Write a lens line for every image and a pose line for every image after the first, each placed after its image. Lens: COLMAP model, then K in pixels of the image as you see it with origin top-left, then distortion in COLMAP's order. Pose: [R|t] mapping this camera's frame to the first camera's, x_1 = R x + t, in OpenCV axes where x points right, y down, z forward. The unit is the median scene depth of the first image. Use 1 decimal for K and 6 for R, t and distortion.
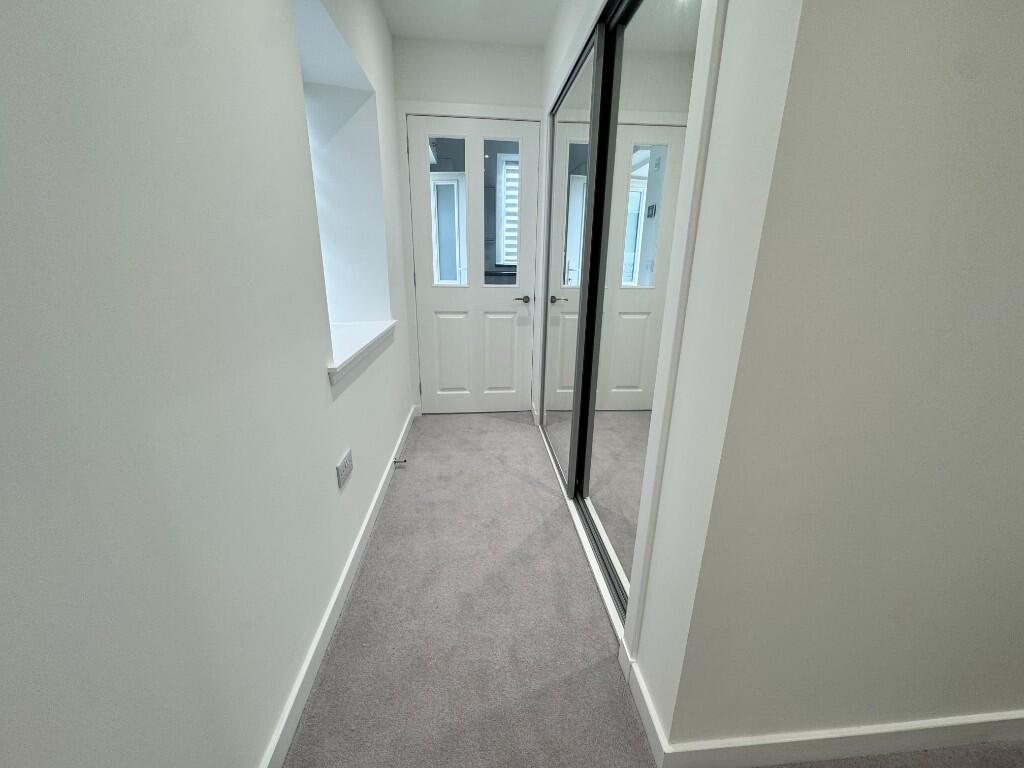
lens RADIAL K [[404.8, 0, 512.0], [0, 404.8, 384.0], [0, 0, 1]] dist [-0.003709, 0.000072]
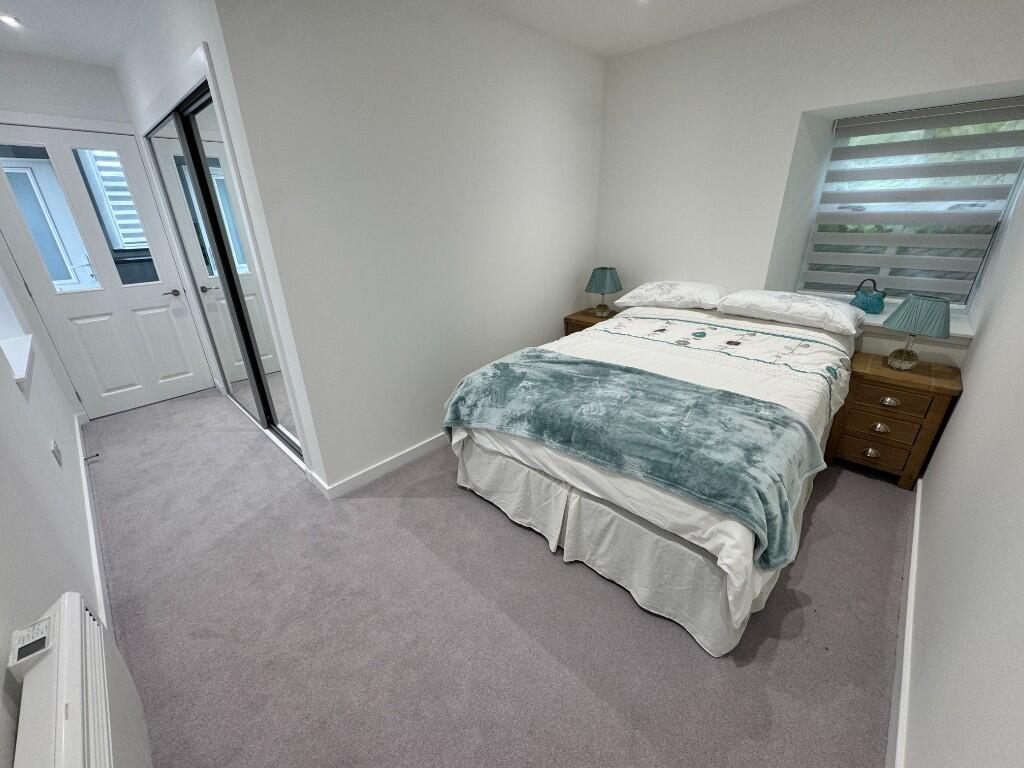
lens RADIAL K [[404.8, 0, 512.0], [0, 404.8, 384.0], [0, 0, 1]] dist [-0.003709, 0.000072]
pose [[0.743703, -0.285721, 0.604376, -0.023572], [0.224851, 0.958301, 0.176354, 0.057101], [-0.629562, 0.004739, 0.776936, -0.545263]]
